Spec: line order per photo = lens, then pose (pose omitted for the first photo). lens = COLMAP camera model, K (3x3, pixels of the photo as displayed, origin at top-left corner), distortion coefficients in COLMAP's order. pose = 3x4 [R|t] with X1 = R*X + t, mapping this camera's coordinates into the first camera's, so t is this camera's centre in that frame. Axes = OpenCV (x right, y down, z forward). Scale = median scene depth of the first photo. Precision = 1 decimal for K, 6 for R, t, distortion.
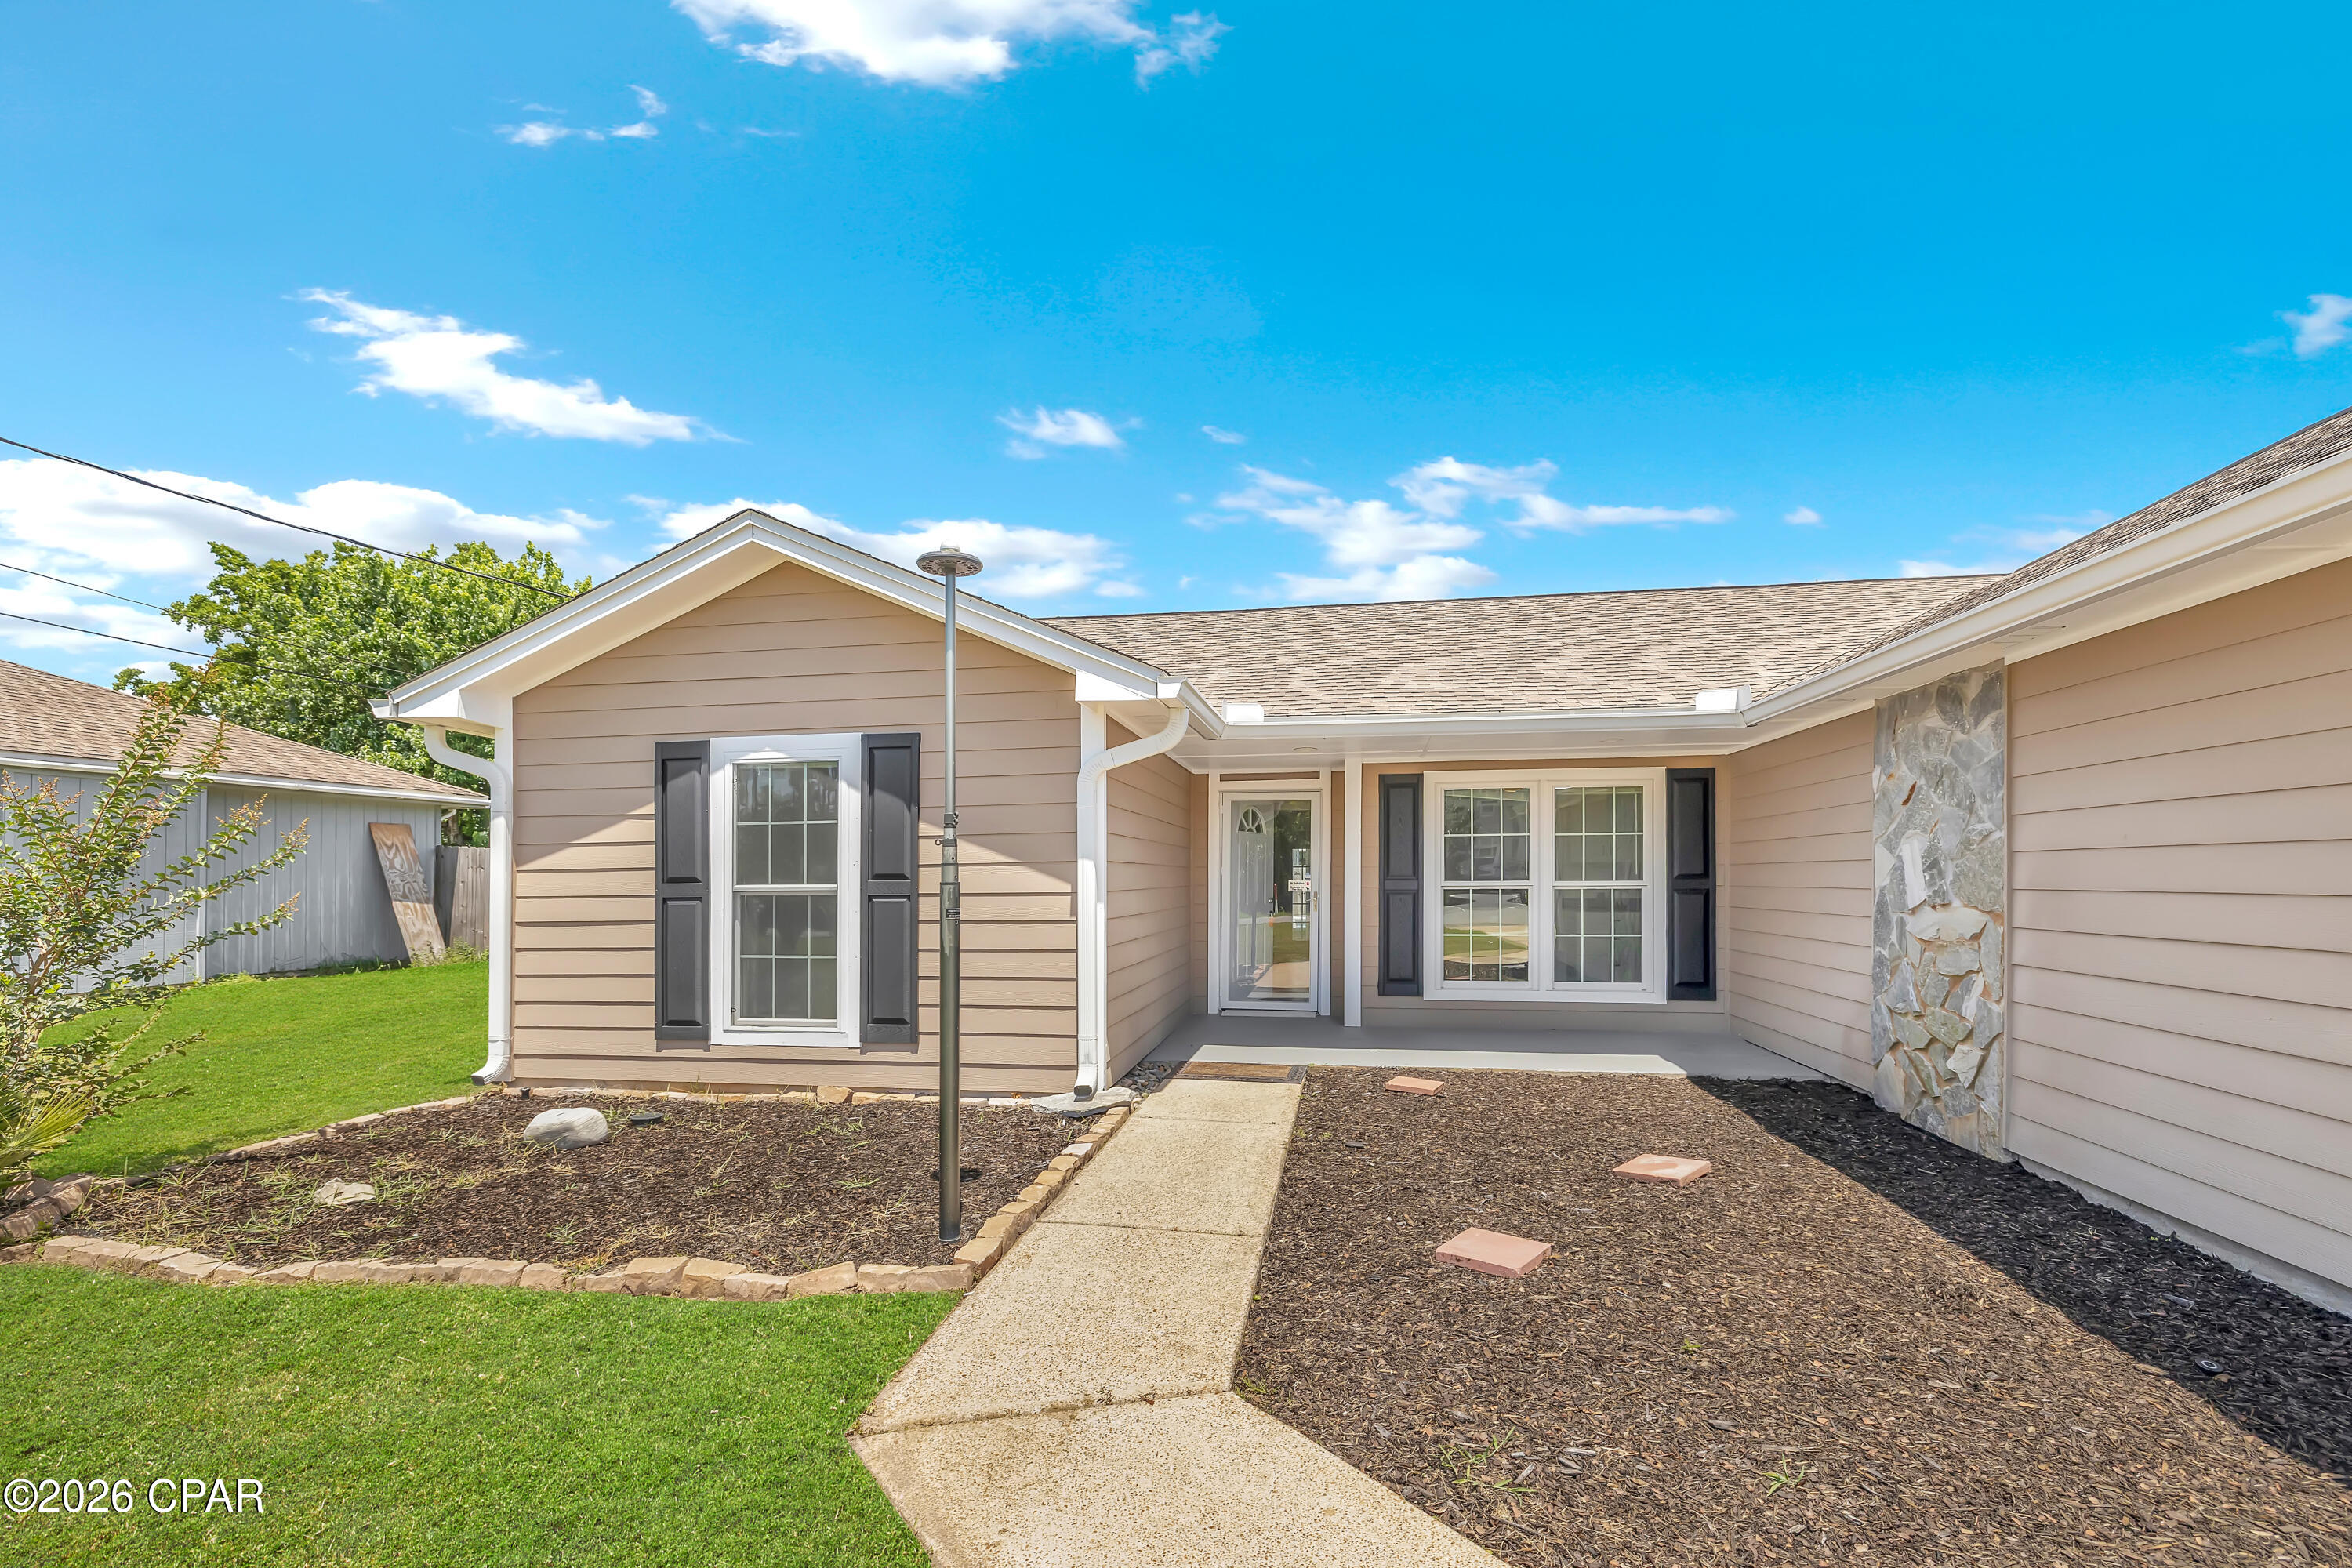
lens RADIAL K [[1033.0, 0, 1157.7], [0, 1033.0, 870.5], [0, 0, 1]] dist [0.003137, 0.000920]
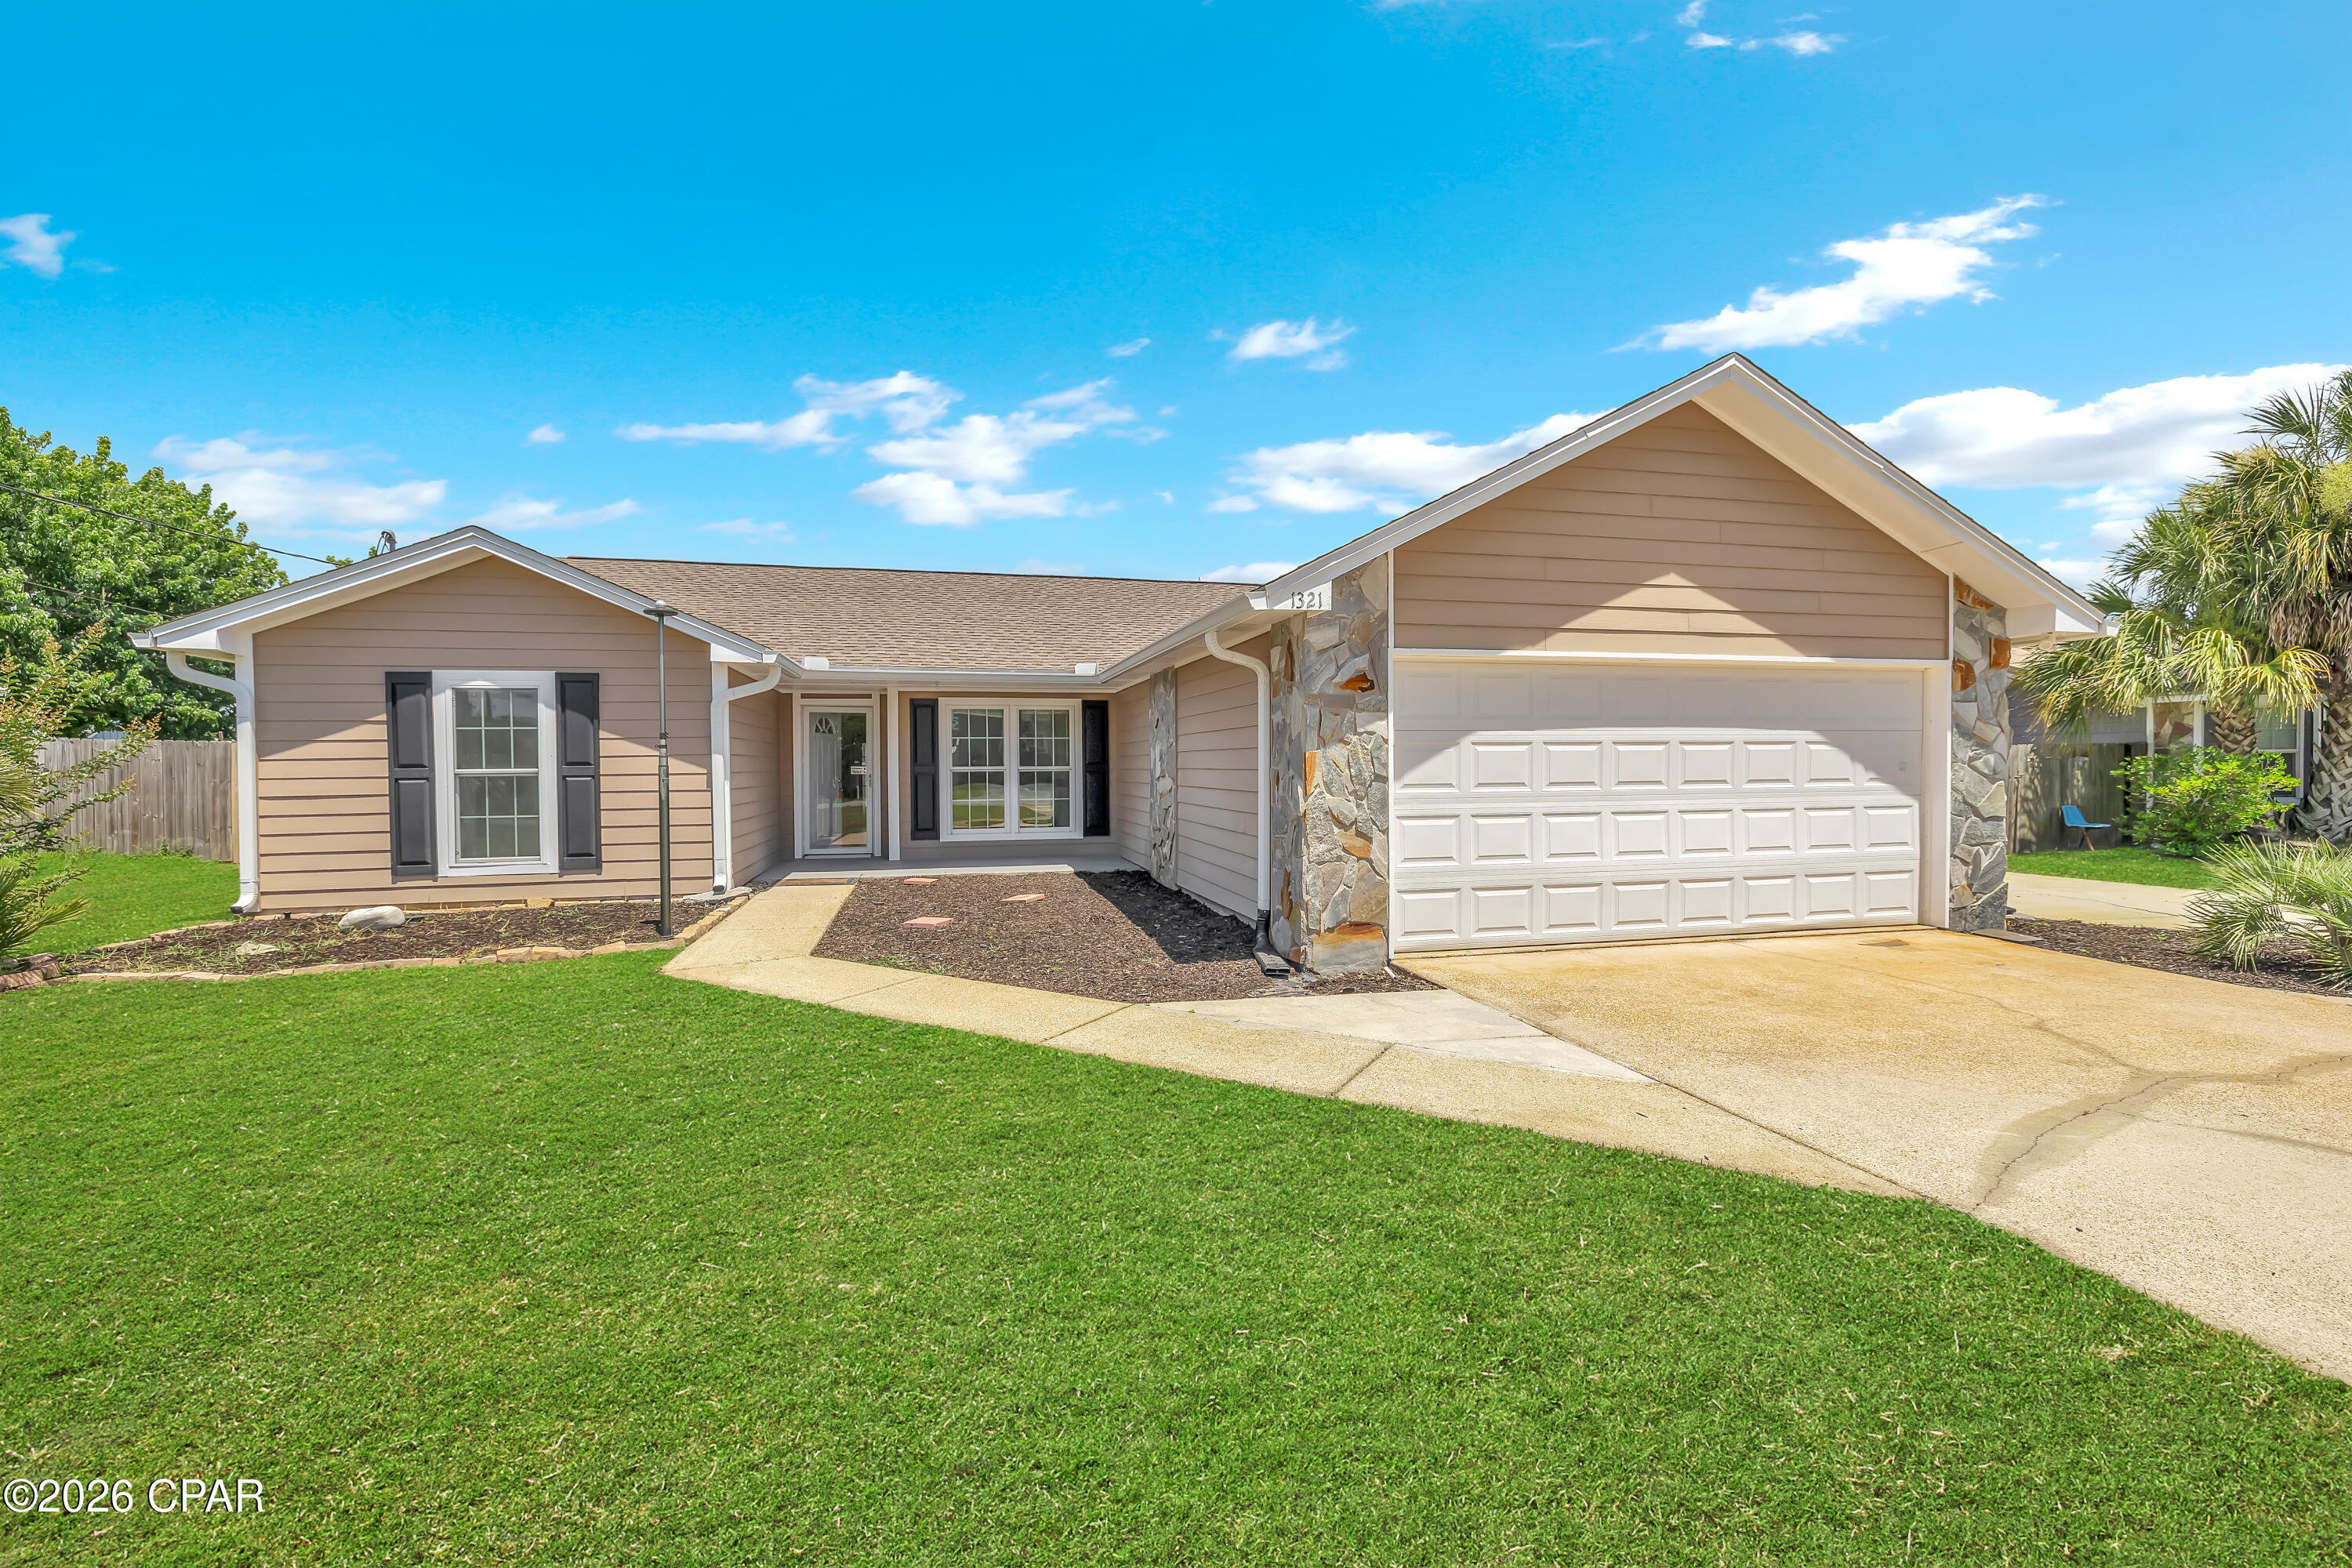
lens RADIAL K [[1033.0, 0, 1190.9], [0, 1033.0, 802.0], [0, 0, 1]] dist [0.003137, 0.000920]
pose [[0.913238, -0.016312, 0.407100, -0.047155], [-0.000621, 0.999141, 0.041428, -0.001941], [-0.407426, -0.038086, 0.912444, -0.792538]]
